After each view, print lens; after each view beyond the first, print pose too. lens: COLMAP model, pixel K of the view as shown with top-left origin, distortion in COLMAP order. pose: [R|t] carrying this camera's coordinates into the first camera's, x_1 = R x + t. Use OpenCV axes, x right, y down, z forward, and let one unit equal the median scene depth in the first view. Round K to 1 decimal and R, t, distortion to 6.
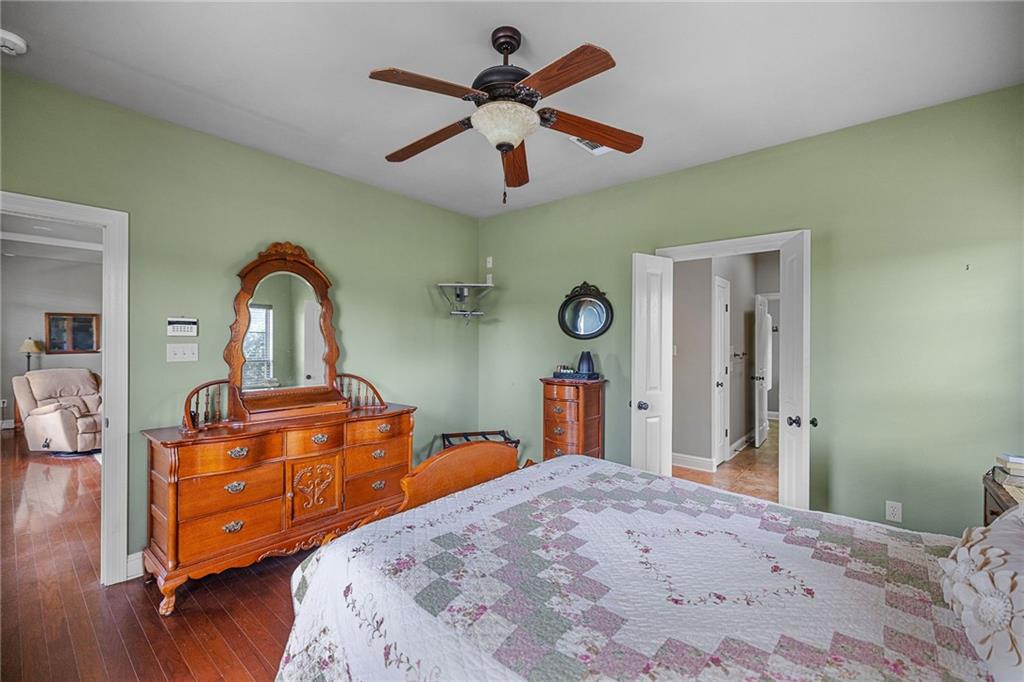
lens RADIAL K [[433.1, 0, 510.5], [0, 433.1, 342.2], [0, 0, 1]] dist [-0.001268, -0.000088]
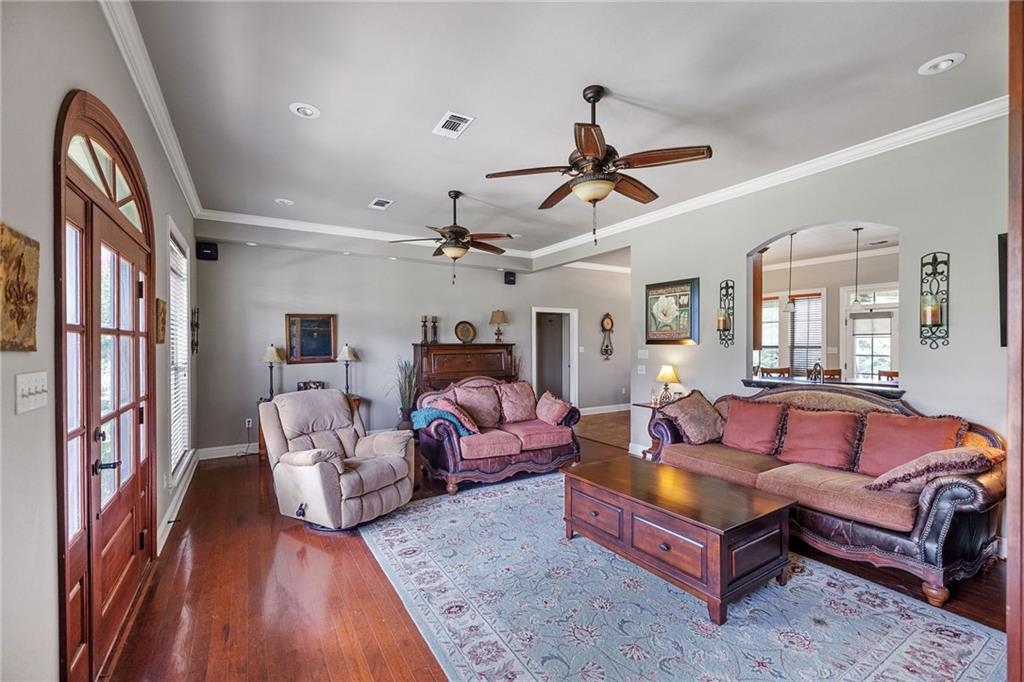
lens RADIAL K [[433.1, 0, 510.9], [0, 433.1, 345.3], [0, 0, 1]] dist [-0.001268, -0.000088]
pose [[0.950619, -0.004900, -0.310322, -0.558353], [0.007541, 0.999945, 0.007311, -0.014720], [0.310269, -0.009290, 0.950603, 0.471482]]
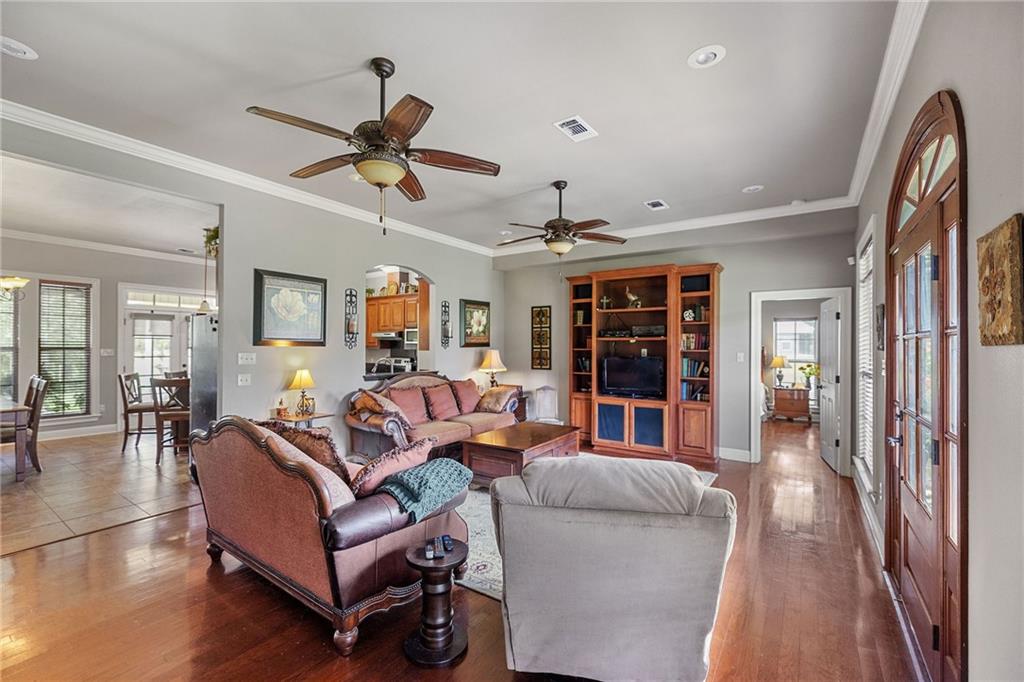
lens RADIAL K [[433.1, 0, 509.0], [0, 433.1, 344.3], [0, 0, 1]] dist [-0.001268, -0.000088]
pose [[-0.088372, 0.000936, 0.996087, -1.624915], [-0.011281, 0.999934, -0.001940, -0.012985], [-0.996024, -0.011408, -0.088356, 1.335795]]
